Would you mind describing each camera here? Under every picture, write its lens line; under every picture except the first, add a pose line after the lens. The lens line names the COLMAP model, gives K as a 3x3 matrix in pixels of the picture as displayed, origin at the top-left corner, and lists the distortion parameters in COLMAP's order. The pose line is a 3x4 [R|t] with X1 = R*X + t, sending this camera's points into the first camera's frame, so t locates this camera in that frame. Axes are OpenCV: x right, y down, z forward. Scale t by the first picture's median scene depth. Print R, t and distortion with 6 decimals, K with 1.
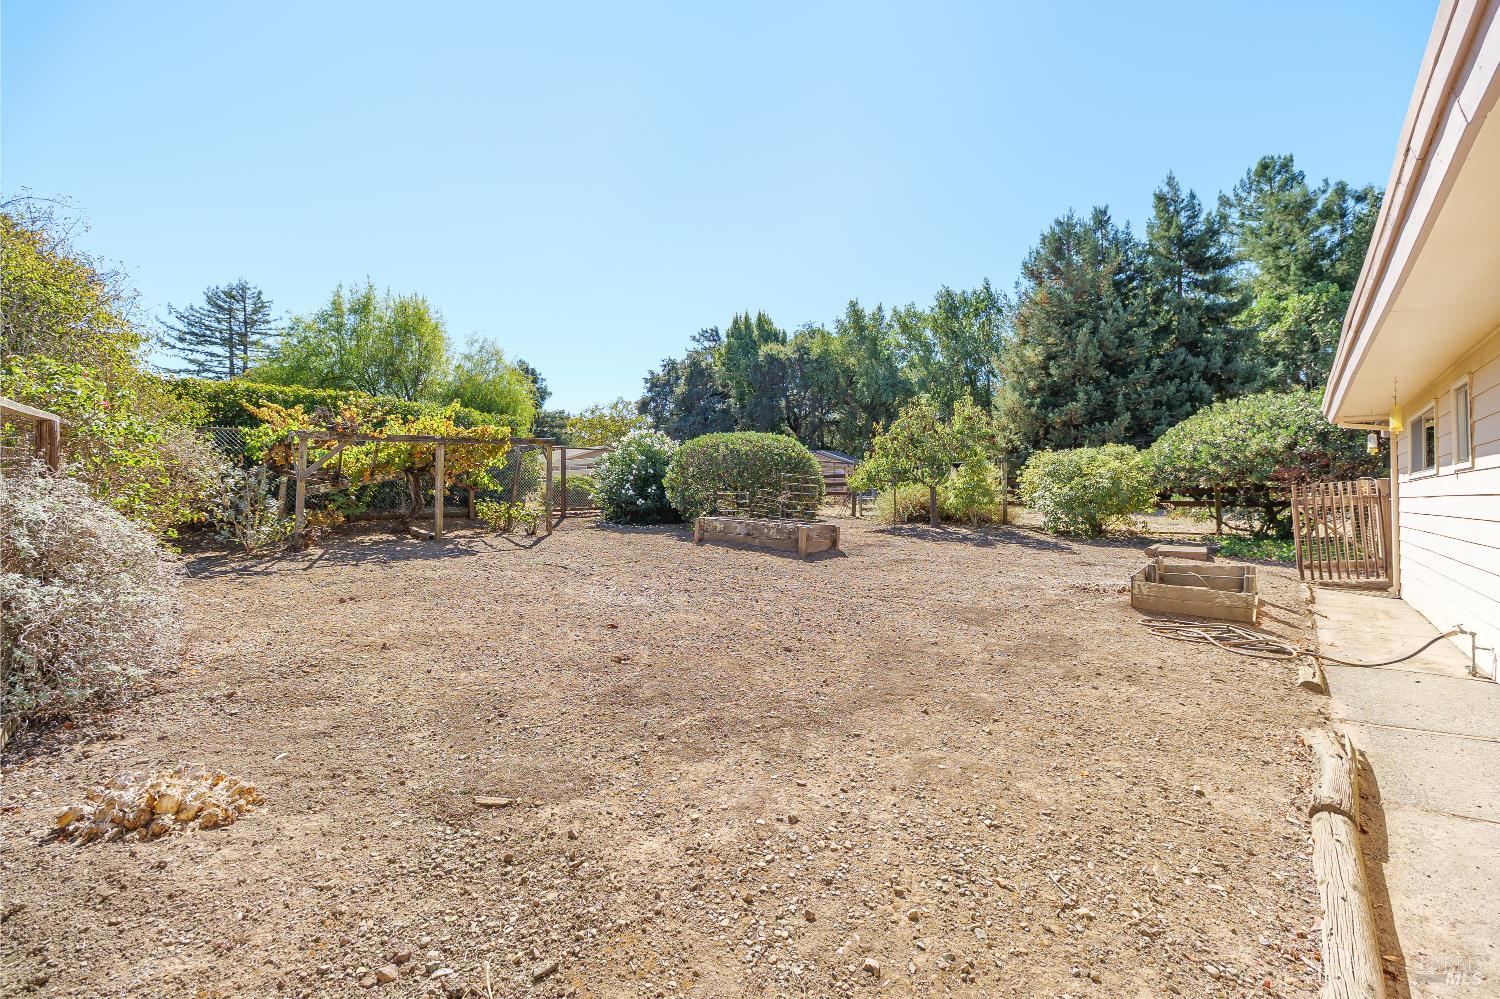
lens RADIAL K [[656.0, 0, 761.2], [0, 656.0, 481.3], [0, 0, 1]] dist [-0.002206, -0.000170]
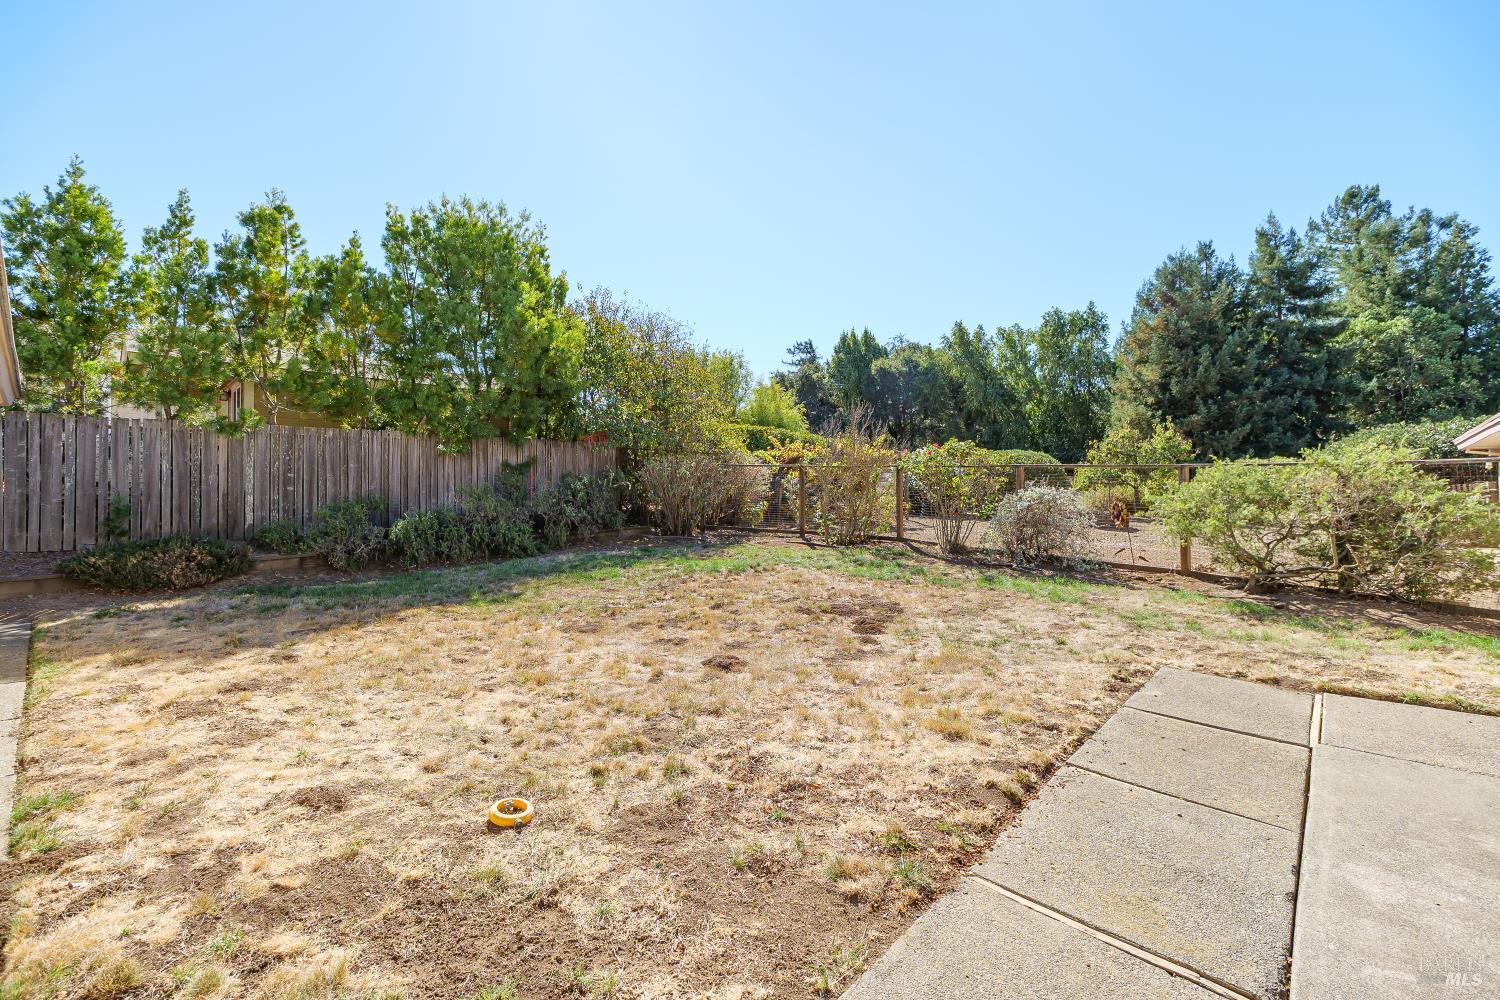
lens RADIAL K [[655.5, 0, 757.7], [0, 655.5, 479.6], [0, 0, 1]] dist [0.000988, -0.000118]
pose [[0.998461, -0.005913, -0.055140, -0.201500], [0.005774, 0.999980, -0.002676, -0.003759], [0.055155, 0.002353, 0.998475, -0.186089]]
